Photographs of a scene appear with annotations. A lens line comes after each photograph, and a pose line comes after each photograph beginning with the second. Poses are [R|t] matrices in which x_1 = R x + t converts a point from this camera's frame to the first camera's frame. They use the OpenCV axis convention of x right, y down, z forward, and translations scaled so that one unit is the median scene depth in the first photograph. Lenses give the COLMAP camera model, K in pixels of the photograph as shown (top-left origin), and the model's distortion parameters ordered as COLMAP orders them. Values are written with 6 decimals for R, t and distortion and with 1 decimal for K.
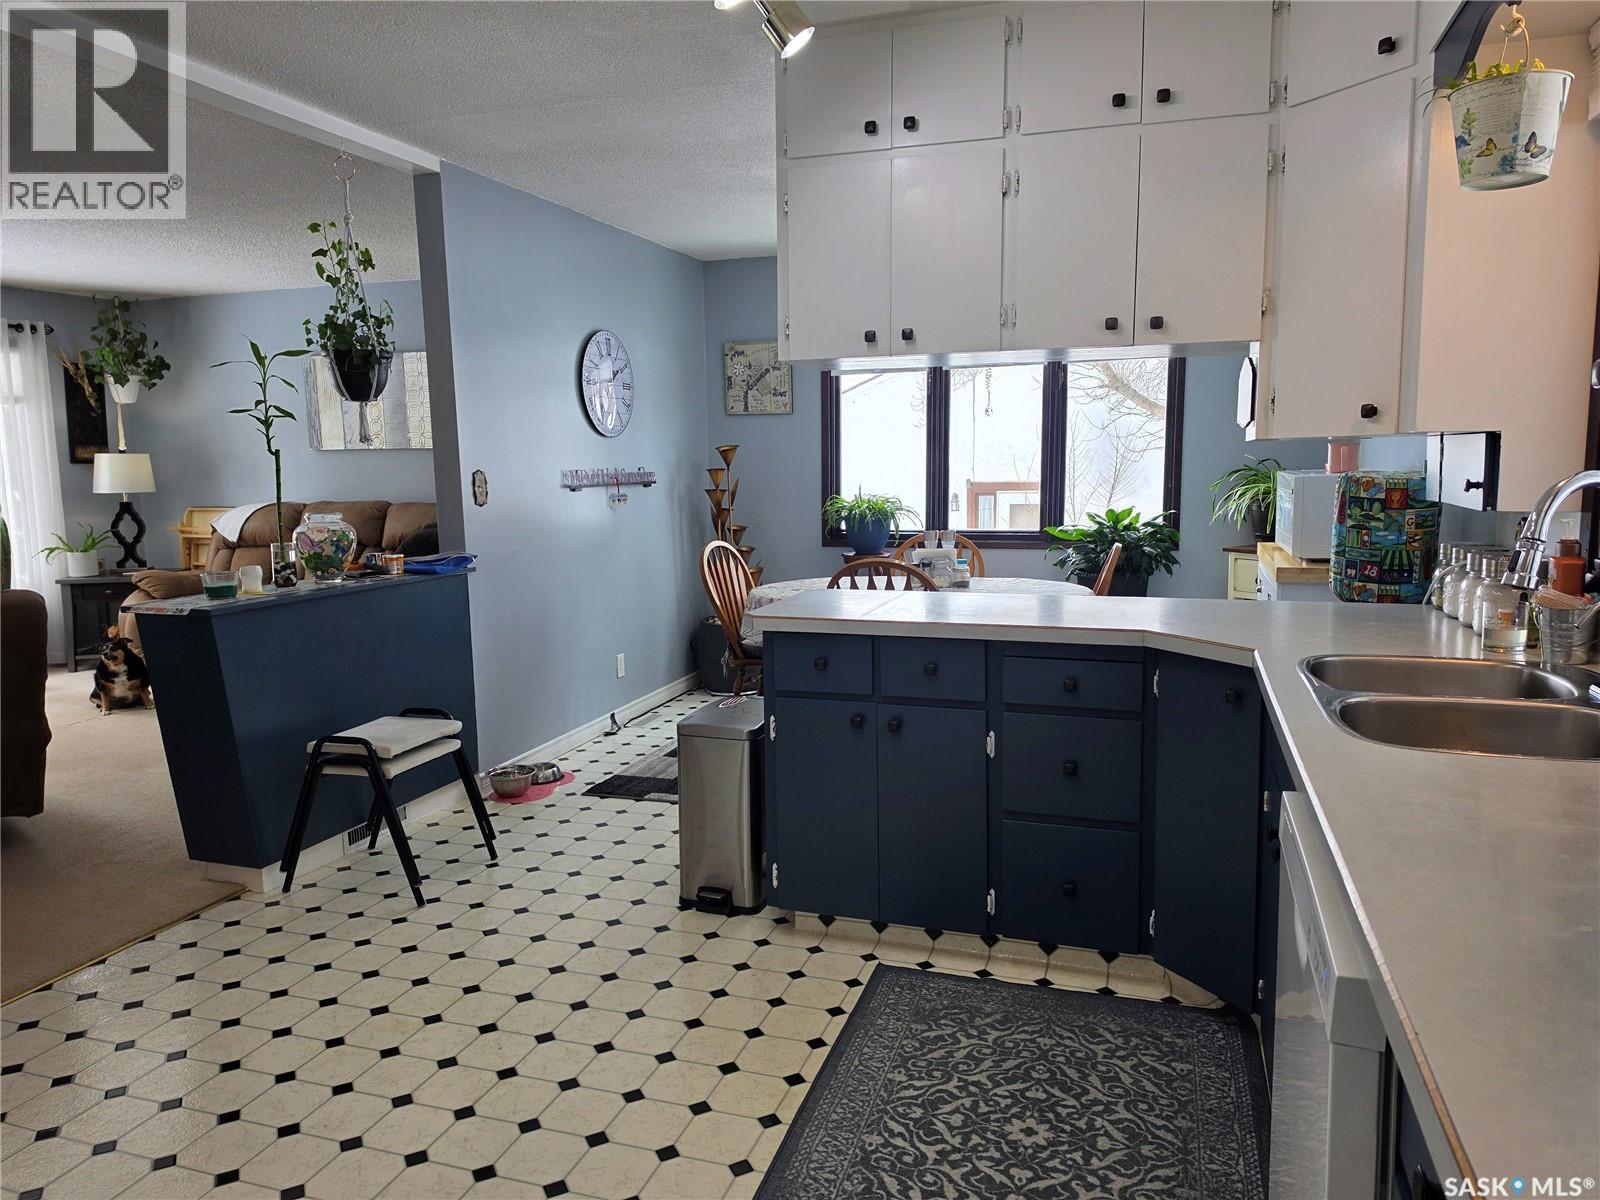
lens RADIAL K [[1120.4, 0, 800.0], [0, 1120.4, 600.0], [0, 0, 1]] dist [0.000330, 0.000402]
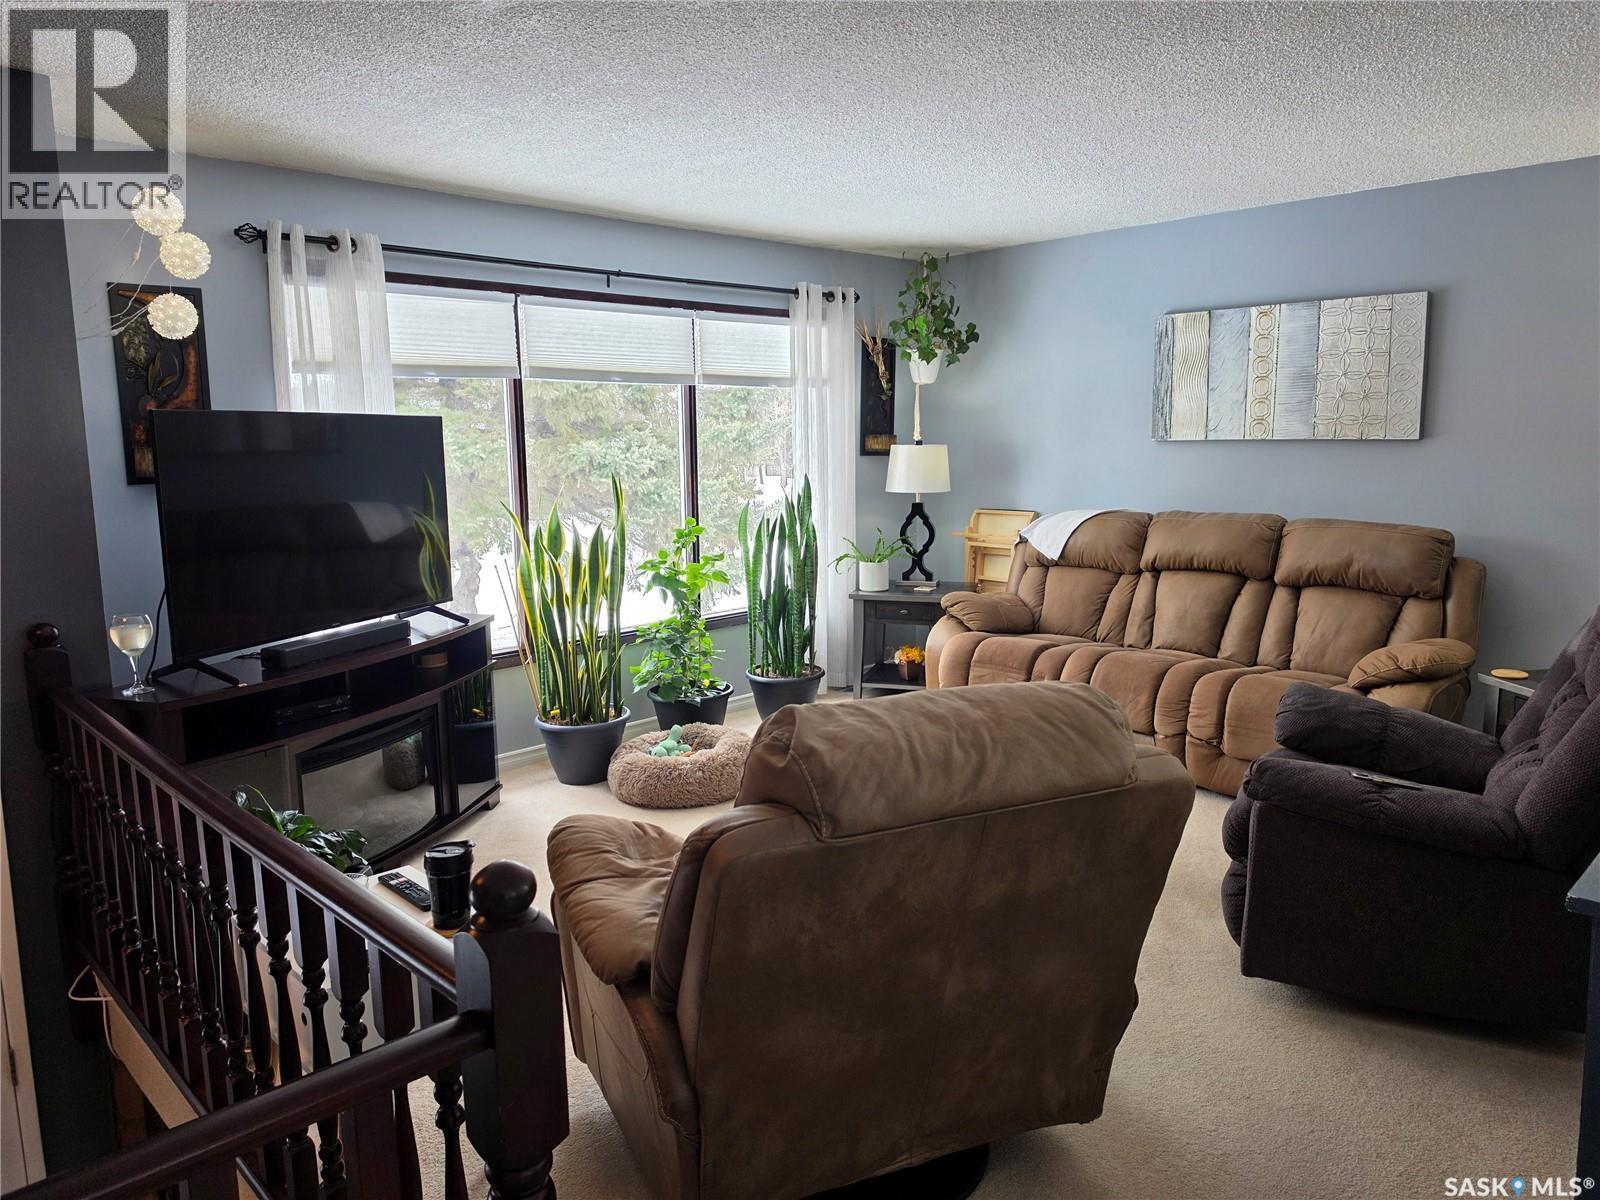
lens RADIAL K [[1106.8, 0, 805.2], [0, 1106.8, 600.1], [0, 0, 1]] dist [0.116939, -0.154052]
pose [[0.887094, 0.072447, -0.455867, -0.294615], [-0.059922, 0.997324, 0.041891, -0.044710], [0.457682, -0.009845, 0.889061, 0.223122]]
